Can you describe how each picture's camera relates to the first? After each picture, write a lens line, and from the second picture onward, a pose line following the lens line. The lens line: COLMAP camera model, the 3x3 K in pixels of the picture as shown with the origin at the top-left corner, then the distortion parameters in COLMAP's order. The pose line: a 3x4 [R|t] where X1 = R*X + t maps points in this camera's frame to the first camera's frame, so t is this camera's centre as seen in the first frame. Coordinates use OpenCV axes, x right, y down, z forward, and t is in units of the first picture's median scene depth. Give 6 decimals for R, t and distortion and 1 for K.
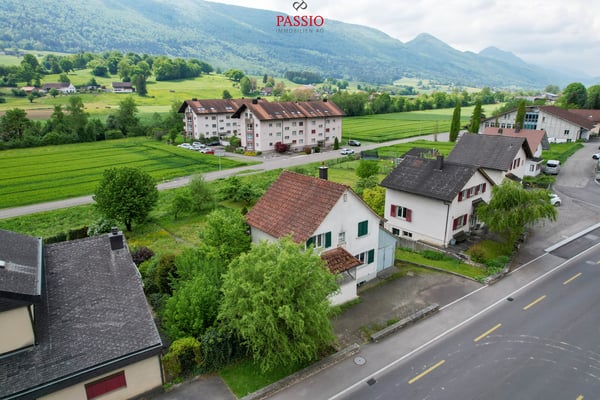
lens RADIAL K [[382.3, 0, 298.8], [0, 382.3, 200.5], [0, 0, 1]] dist [-0.018818, 0.005254]
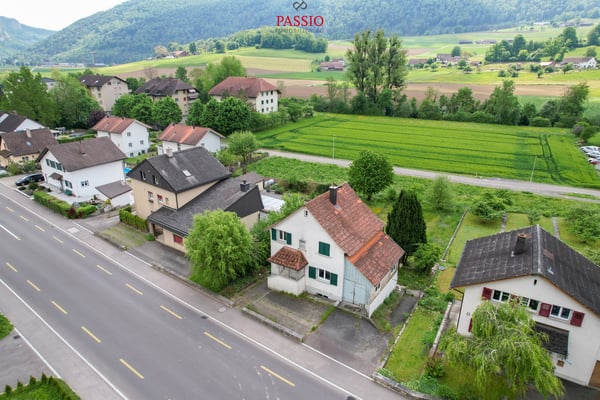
lens RADIAL K [[382.3, 0, 298.8], [0, 382.3, 200.0], [0, 0, 1]] dist [-0.018818, 0.005254]
pose [[0.327448, 0.332245, -0.884529, 1.032515], [-0.266917, 0.930536, 0.250715, -0.302772], [0.906385, 0.154000, 0.393384, 0.459809]]
